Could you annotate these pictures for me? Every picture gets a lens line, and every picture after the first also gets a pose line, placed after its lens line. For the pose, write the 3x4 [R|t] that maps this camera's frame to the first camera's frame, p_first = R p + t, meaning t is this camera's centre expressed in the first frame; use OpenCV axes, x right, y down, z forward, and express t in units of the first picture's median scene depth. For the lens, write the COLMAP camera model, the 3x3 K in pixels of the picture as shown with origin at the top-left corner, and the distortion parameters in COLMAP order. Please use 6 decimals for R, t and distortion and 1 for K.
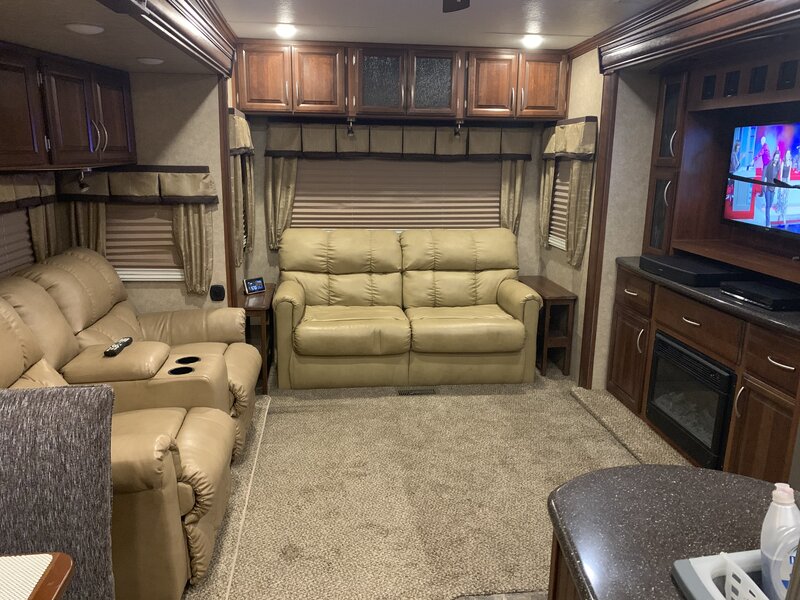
lens RADIAL K [[609.8, 0, 398.9], [0, 609.8, 297.0], [0, 0, 1]] dist [0.013479, -0.012782]
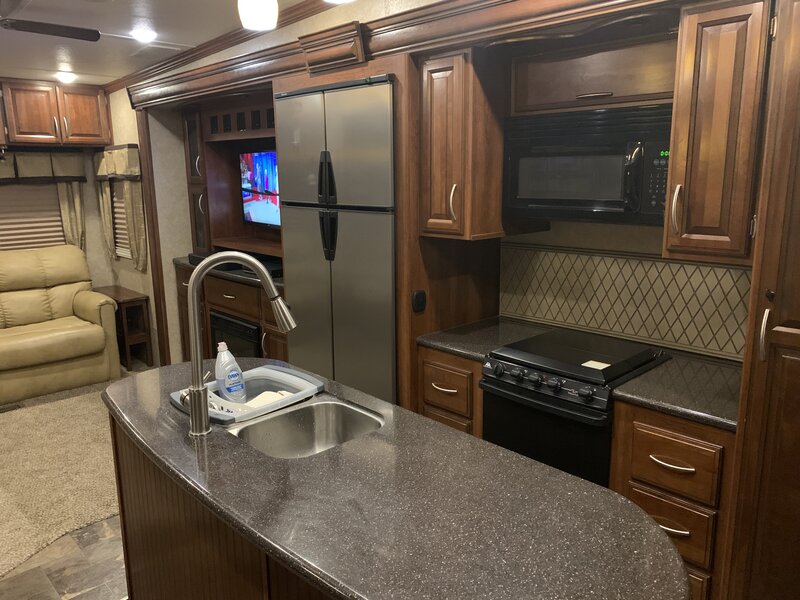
lens RADIAL K [[609.8, 0, 403.8], [0, 609.8, 301.0], [0, 0, 1]] dist [0.013479, -0.012782]
pose [[0.795602, -0.138342, 0.589813, -0.008868], [0.155407, 0.987605, 0.022015, 0.053807], [-0.585548, 0.074146, 0.807239, -0.212435]]
